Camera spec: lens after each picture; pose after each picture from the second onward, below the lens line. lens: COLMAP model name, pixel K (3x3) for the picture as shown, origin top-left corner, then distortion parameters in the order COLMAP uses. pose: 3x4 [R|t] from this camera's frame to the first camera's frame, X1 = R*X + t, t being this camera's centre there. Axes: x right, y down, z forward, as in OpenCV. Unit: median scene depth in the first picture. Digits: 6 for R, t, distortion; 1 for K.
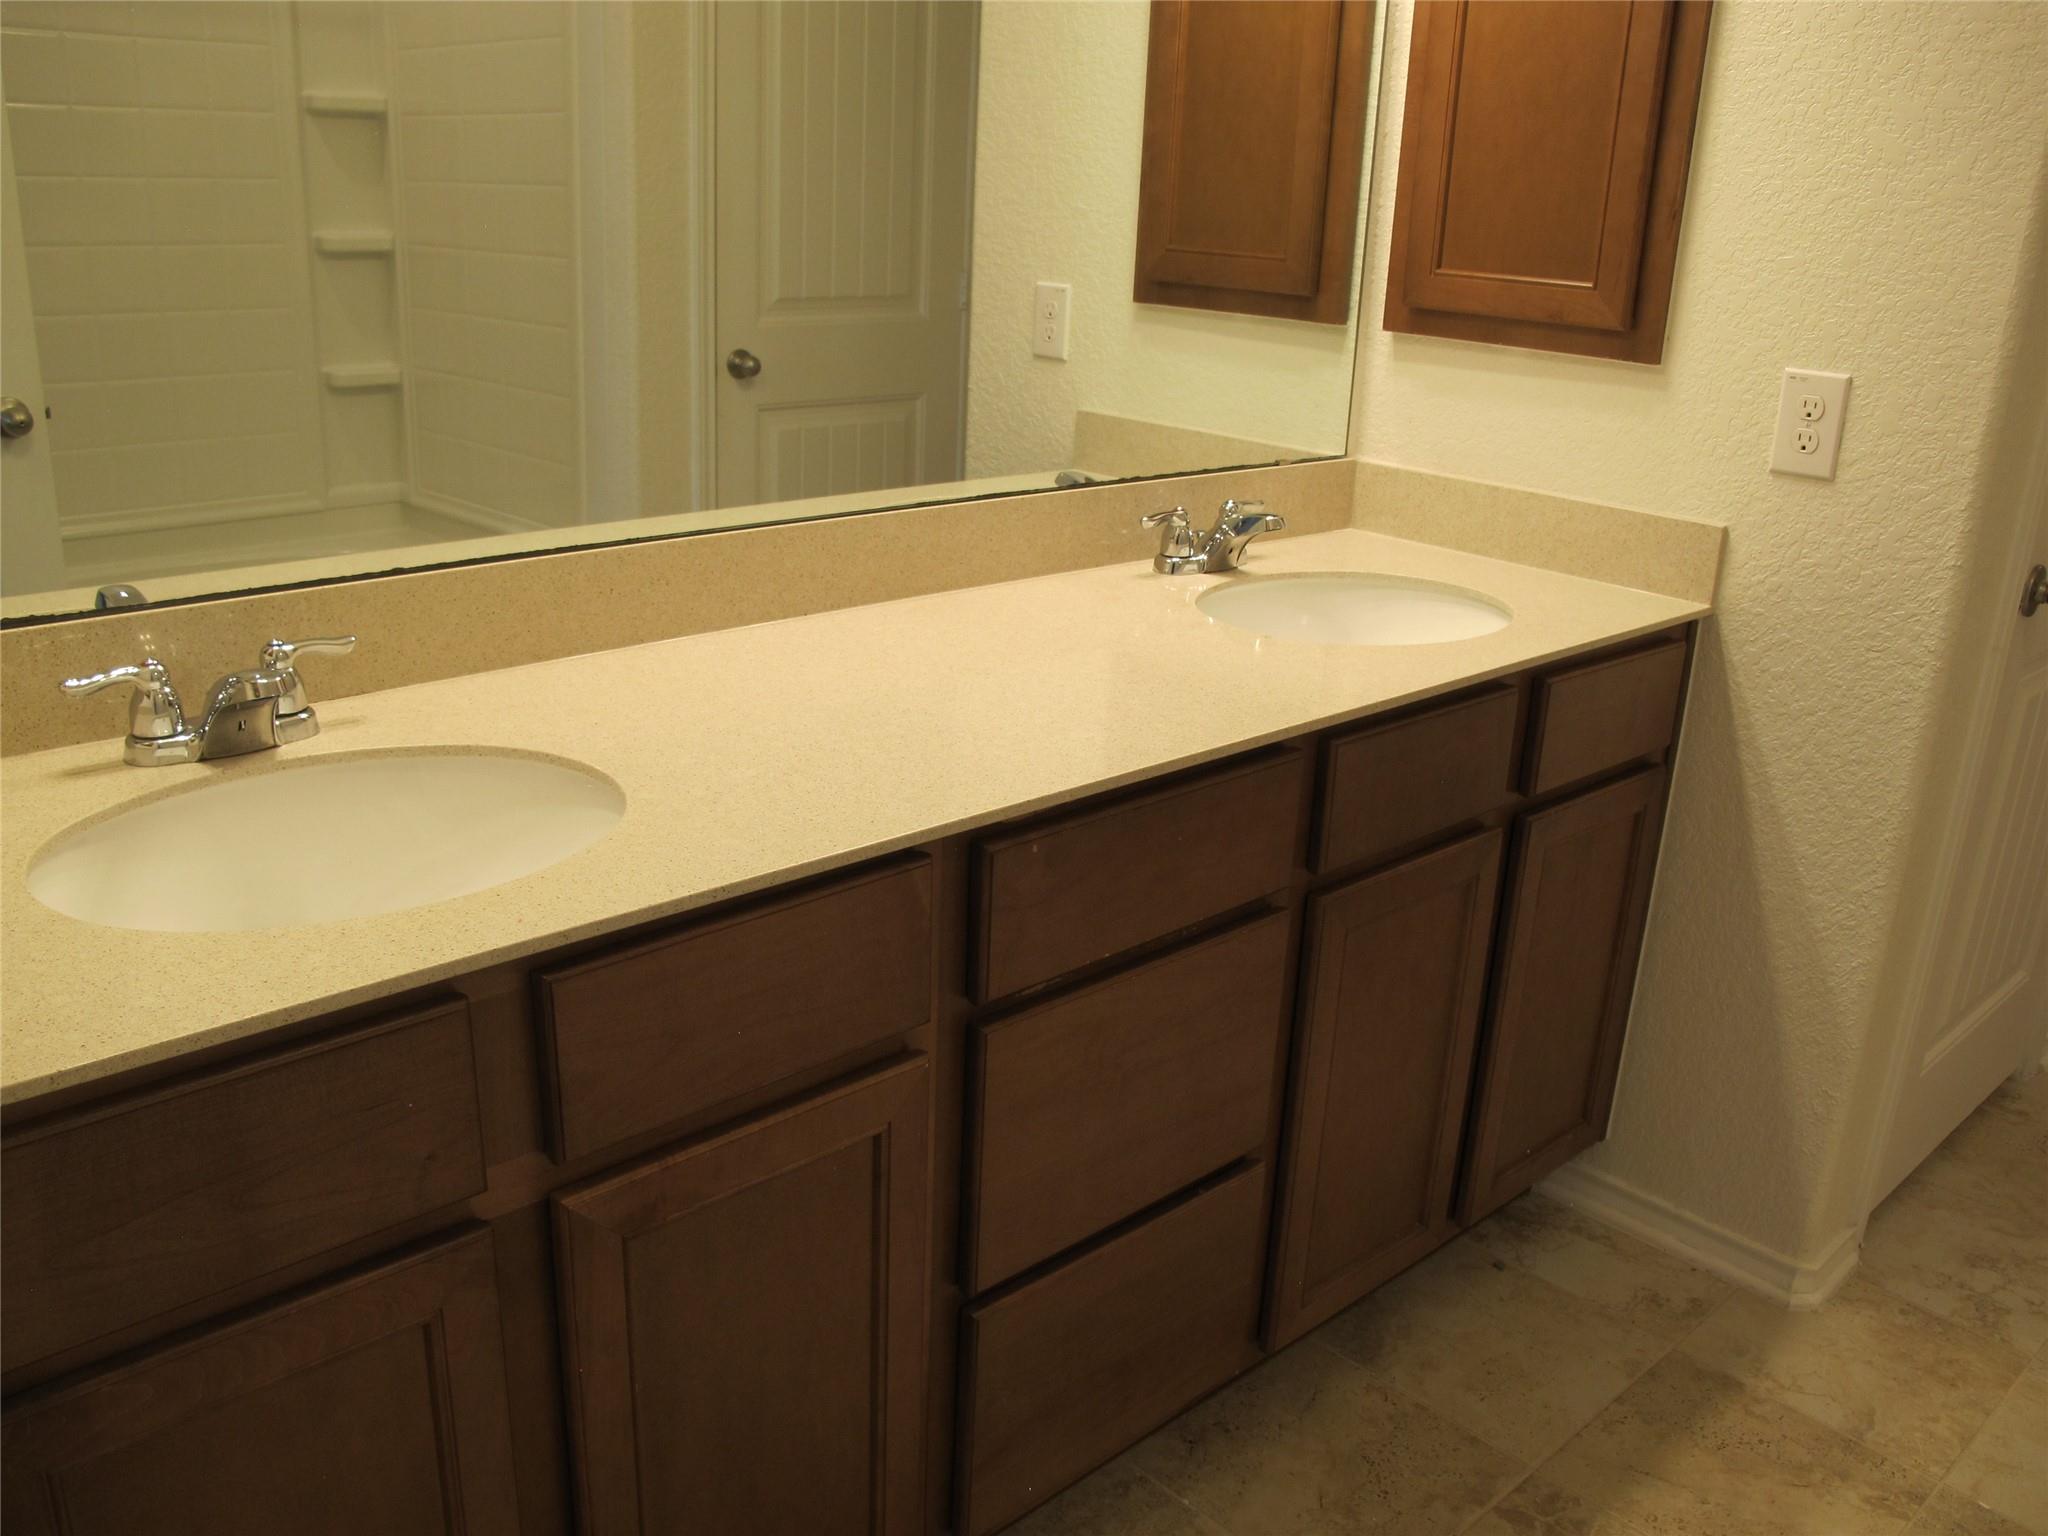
lens RADIAL K [[1719.5, 0, 1026.7], [0, 1719.5, 775.5], [0, 0, 1]] dist [-0.136654, 0.097727]
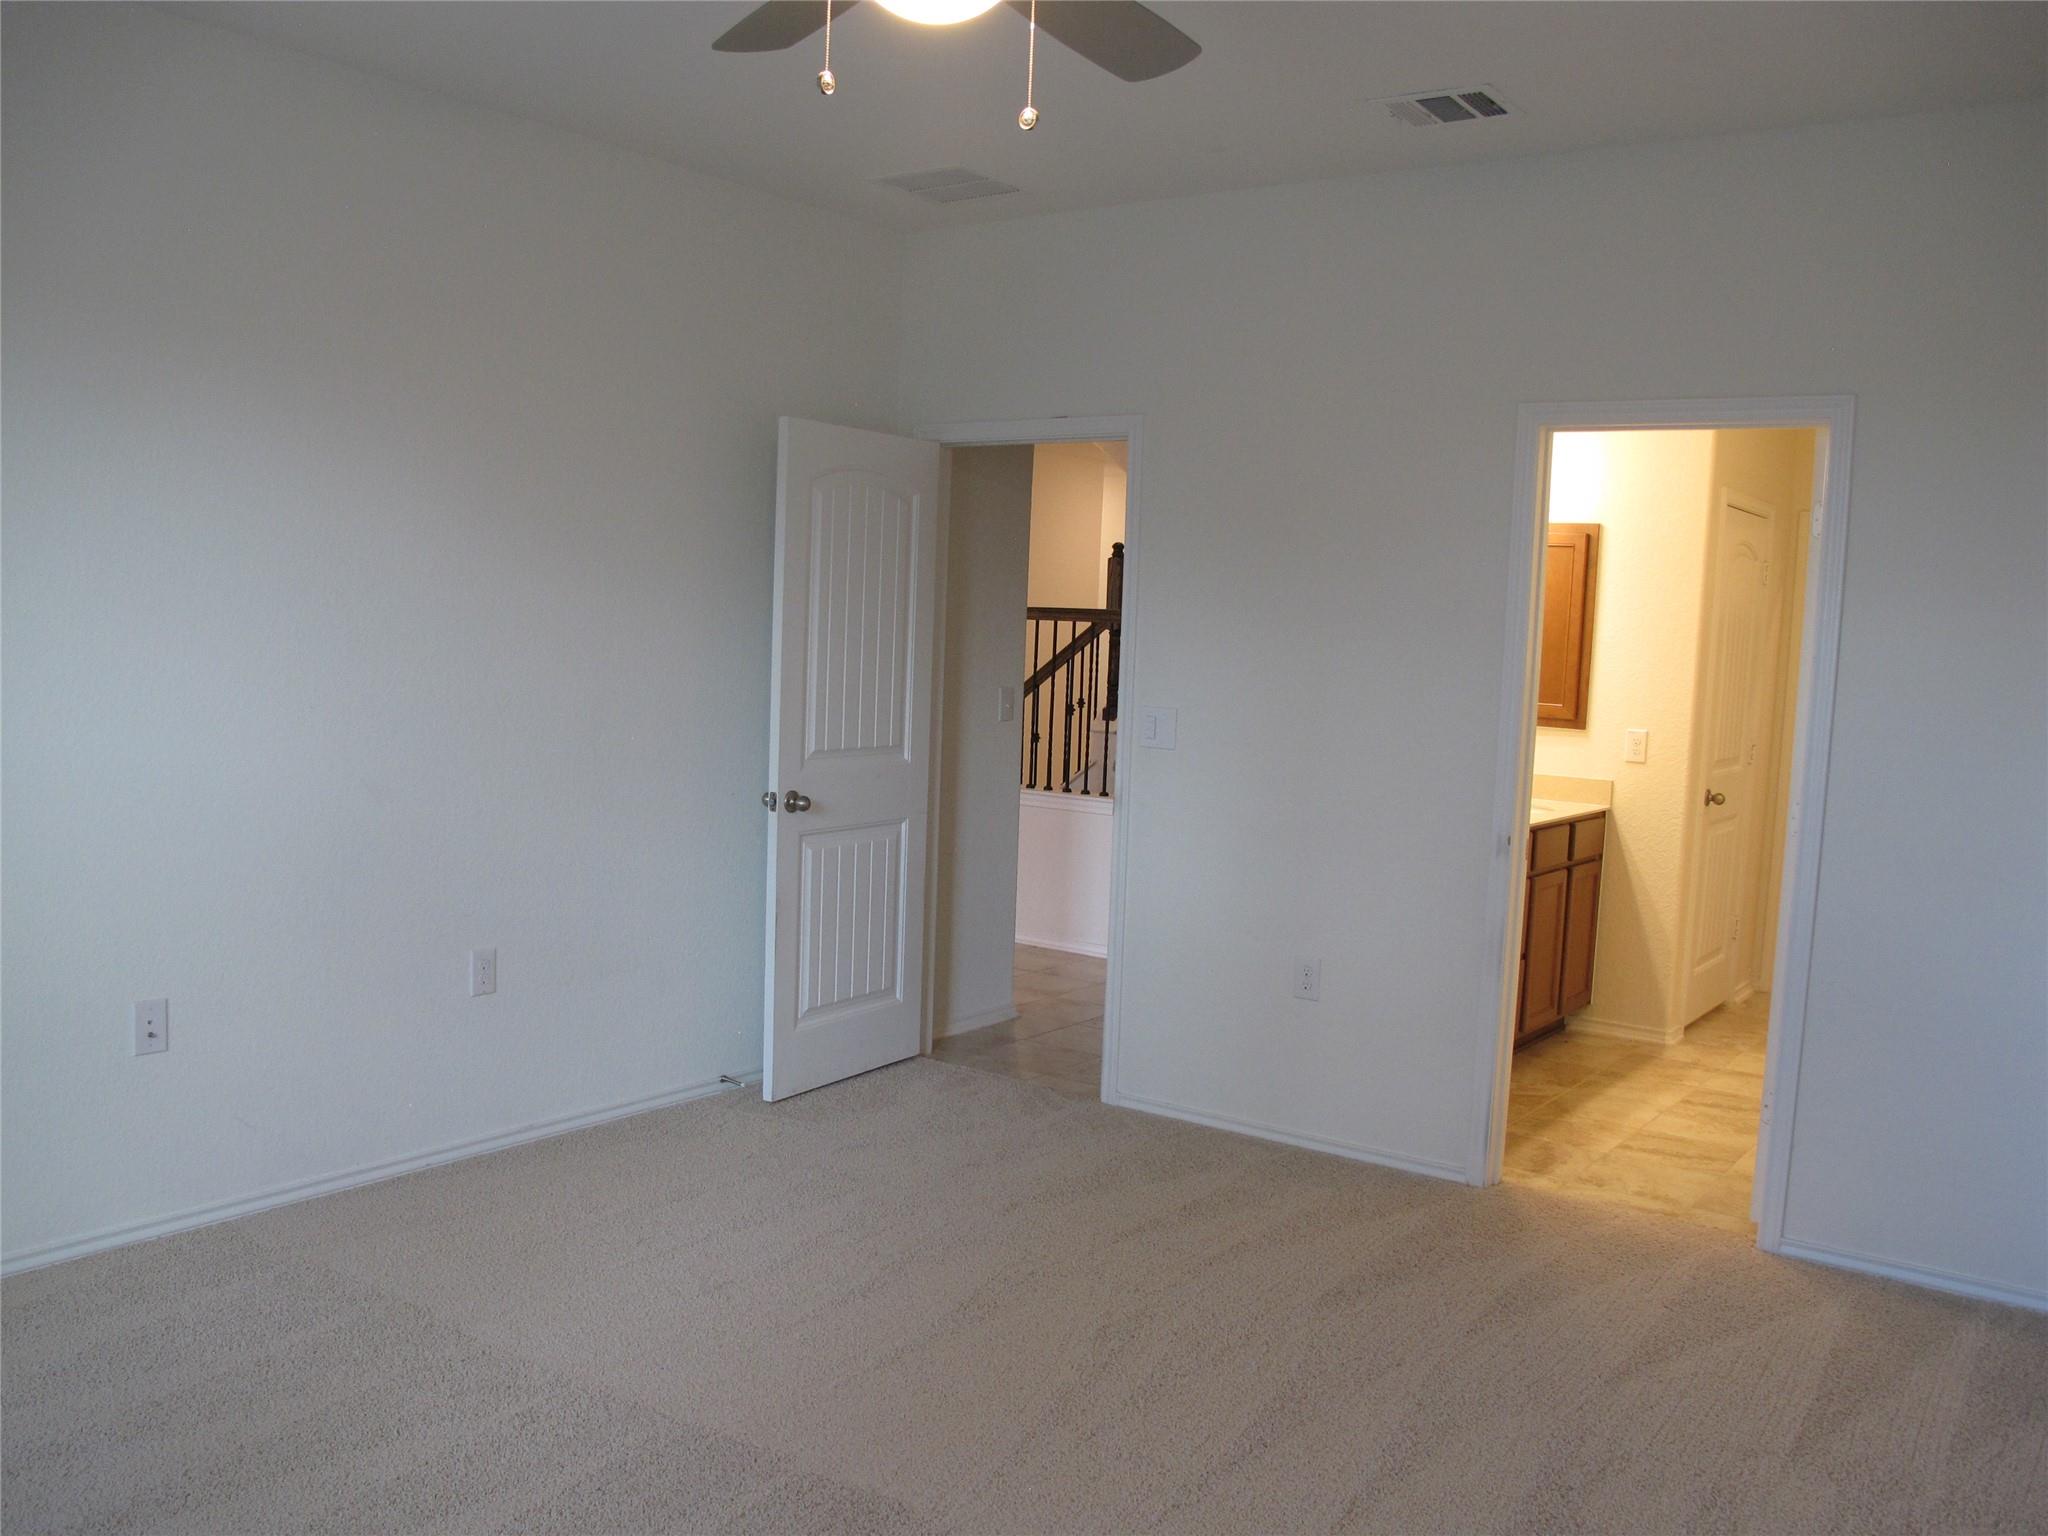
lens RADIAL K [[1719.5, 0, 1018.0], [0, 1719.5, 768.5], [0, 0, 1]] dist [-0.136654, 0.097727]
pose [[0.984831, -0.017784, 0.172601, -1.154334], [0.057460, 0.972033, -0.227704, 0.459799], [-0.163724, 0.234168, 0.958311, -1.744450]]
